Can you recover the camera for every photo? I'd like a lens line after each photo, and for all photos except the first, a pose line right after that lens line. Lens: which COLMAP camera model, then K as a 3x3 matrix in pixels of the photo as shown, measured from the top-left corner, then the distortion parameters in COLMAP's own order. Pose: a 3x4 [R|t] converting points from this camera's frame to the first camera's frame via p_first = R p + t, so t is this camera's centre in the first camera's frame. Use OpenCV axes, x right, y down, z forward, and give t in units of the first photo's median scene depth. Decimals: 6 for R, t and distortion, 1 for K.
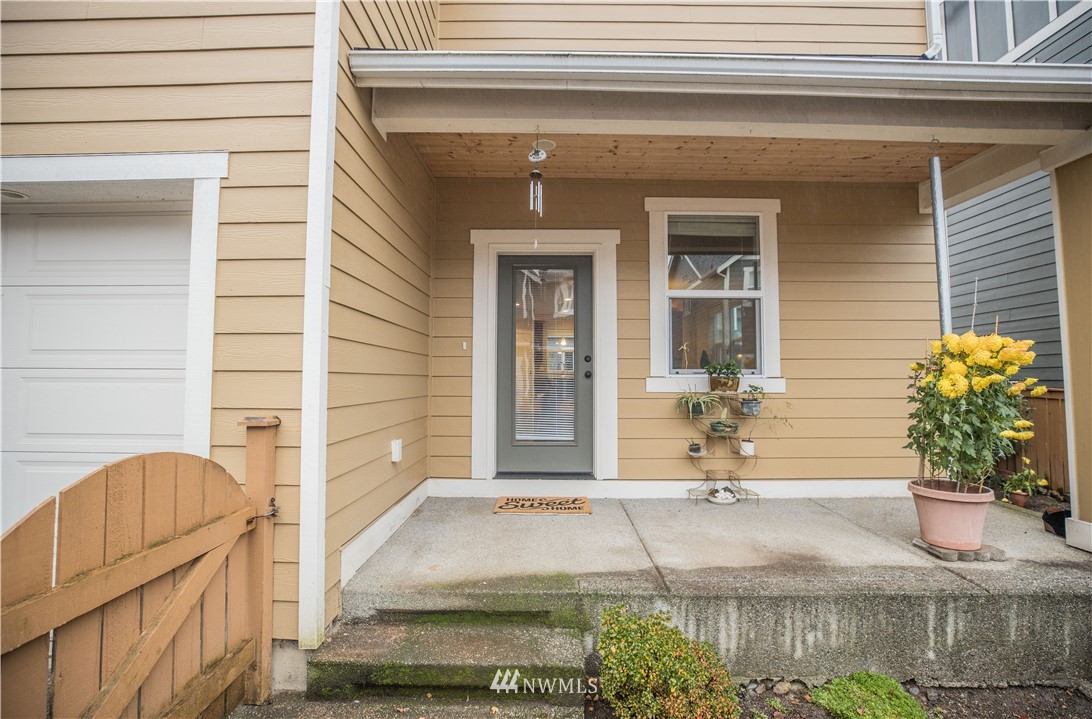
lens RADIAL K [[499.6, 0, 544.9], [0, 499.6, 357.4], [0, 0, 1]] dist [-0.024042, -0.000012]
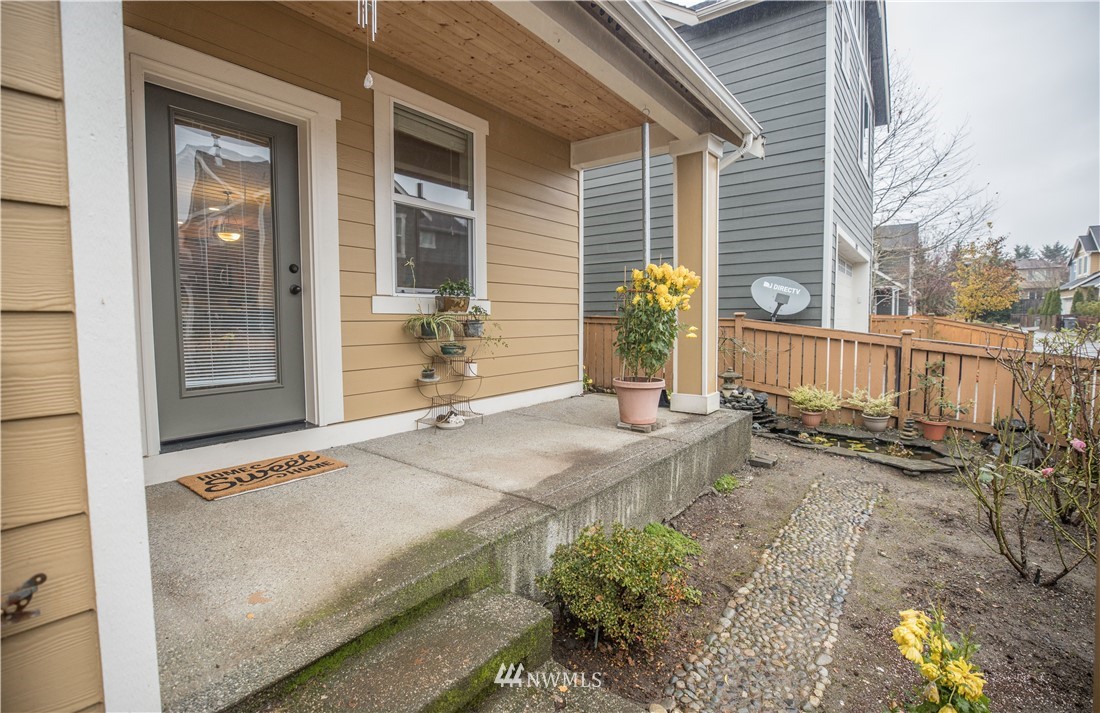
lens RADIAL K [[509.7, 0, 548.3], [0, 509.7, 351.8], [0, 0, 1]] dist [-0.038948, 0.008133]
pose [[0.605407, -0.054412, 0.794054, -0.295966], [-0.029970, 0.995395, 0.091058, 0.048054], [-0.795352, -0.078925, 0.600988, 0.256575]]
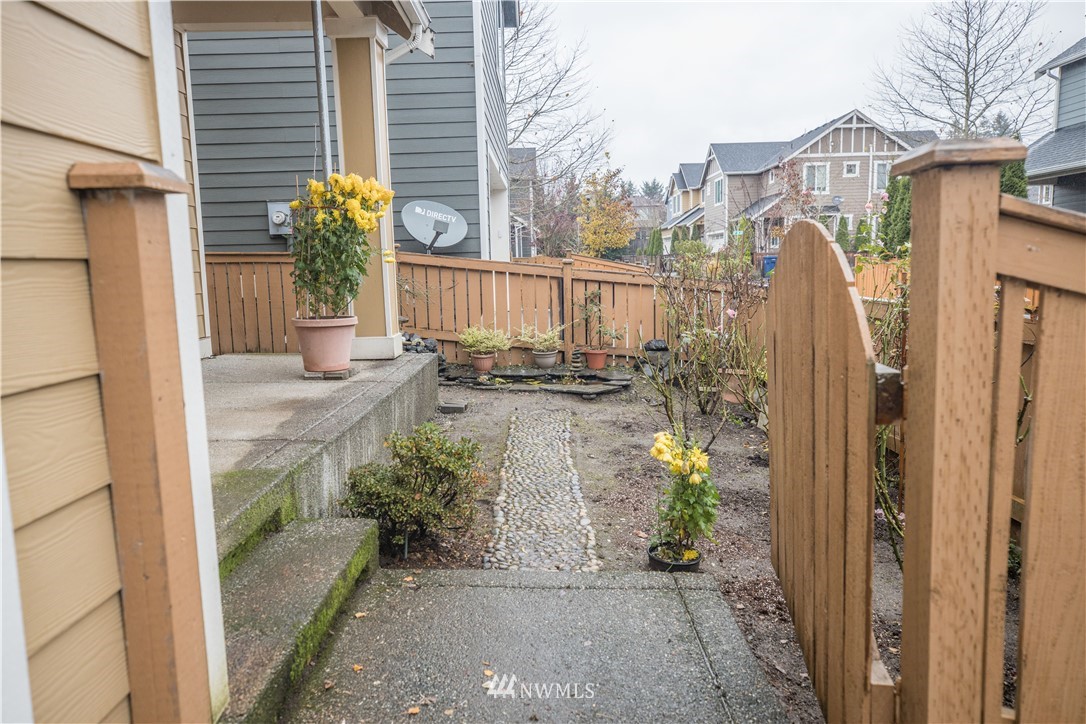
lens RADIAL K [[738.3, 0, 542.7], [0, 738.3, 361.6], [0, 0, 1]] dist [-0.007812, 0.001225]
pose [[0.001349, -0.132393, 0.991196, -0.561676], [-0.020489, 0.990986, 0.132393, 0.093397], [-0.999789, -0.020487, -0.001376, 0.361813]]
